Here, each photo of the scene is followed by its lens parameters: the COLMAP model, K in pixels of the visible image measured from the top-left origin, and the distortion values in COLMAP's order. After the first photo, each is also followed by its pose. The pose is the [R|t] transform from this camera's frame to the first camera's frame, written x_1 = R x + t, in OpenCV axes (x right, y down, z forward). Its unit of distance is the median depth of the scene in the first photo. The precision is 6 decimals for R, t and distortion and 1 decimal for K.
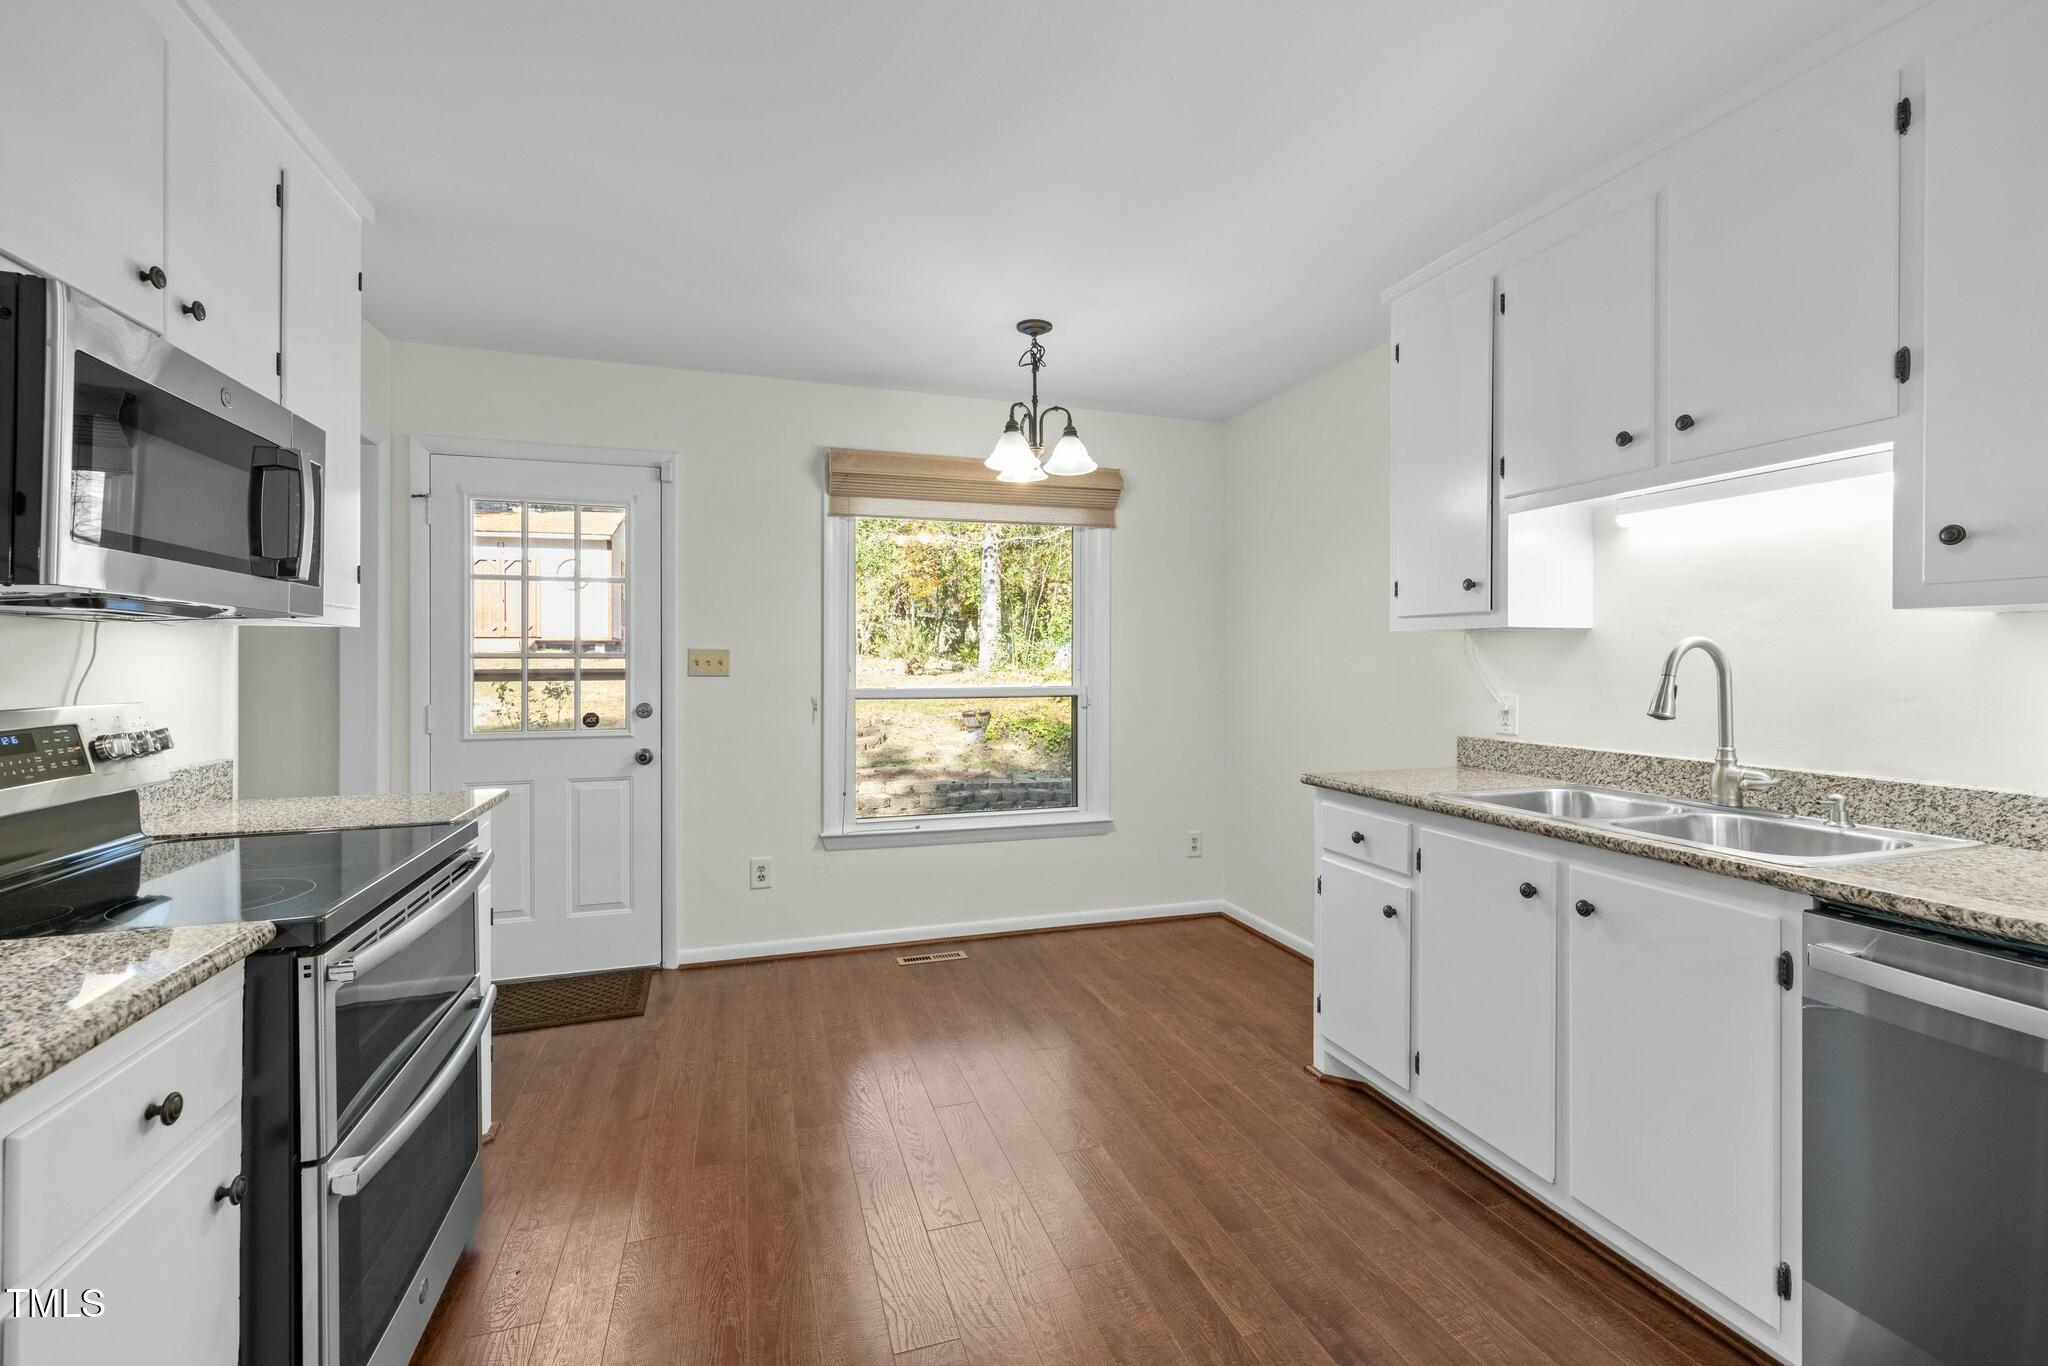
lens RADIAL K [[858.1, 0, 1021.9], [0, 858.1, 663.7], [0, 0, 1]] dist [0.002167, 0.000730]
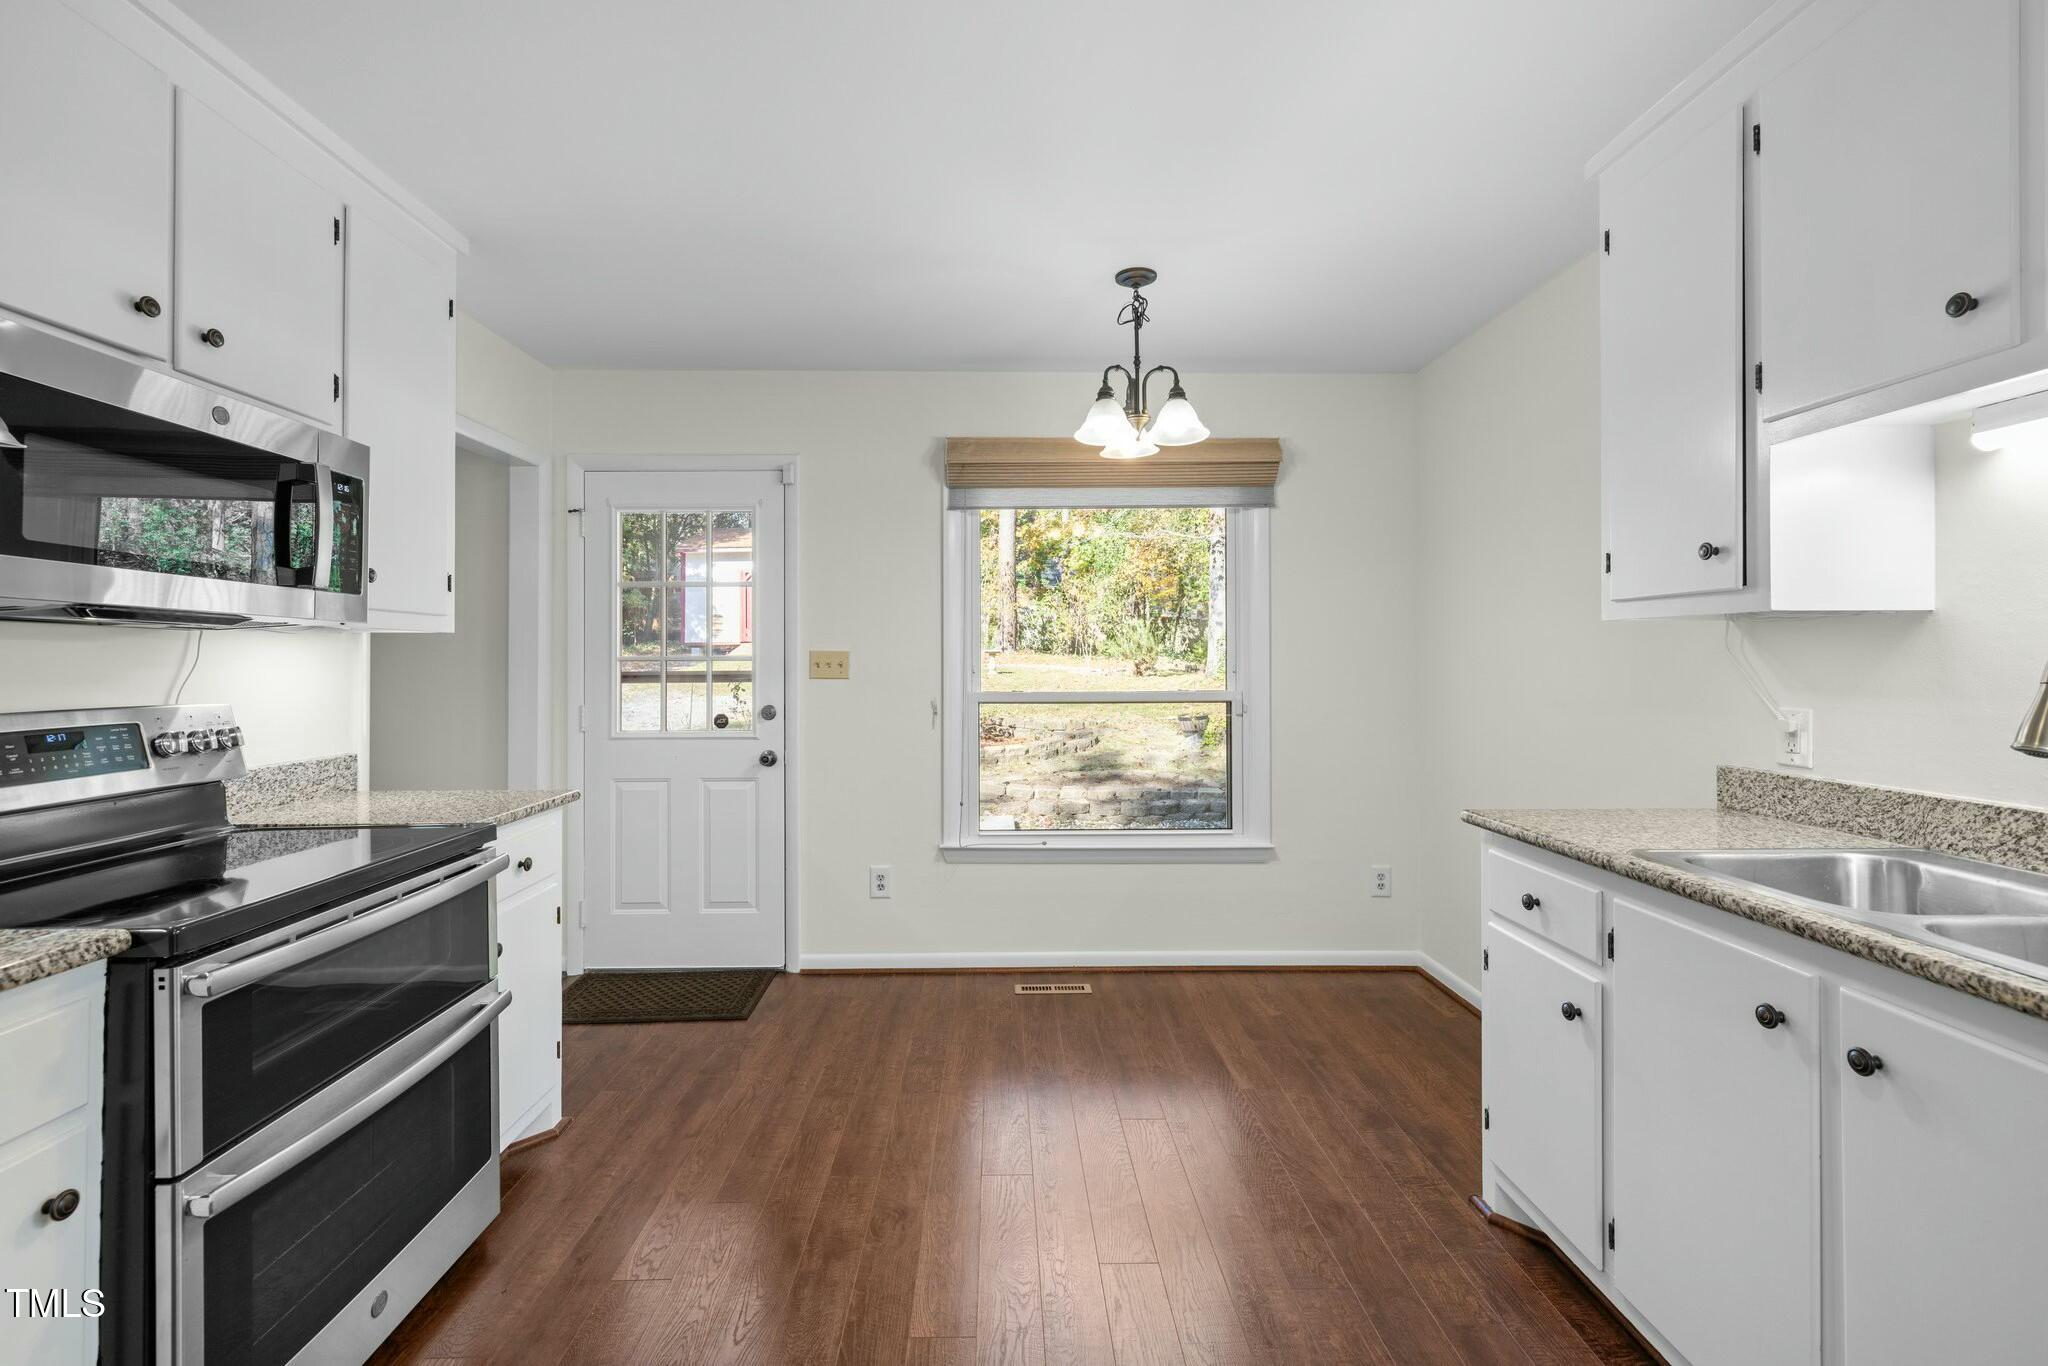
lens RADIAL K [[861.6, 0, 1017.0], [0, 861.6, 656.8], [0, 0, 1]] dist [0.002431, 0.000509]
pose [[0.956112, -0.004996, -0.292957, 0.166762], [0.002404, 0.999955, -0.009205, -0.001134], [0.292990, 0.008096, 0.956081, 0.146313]]
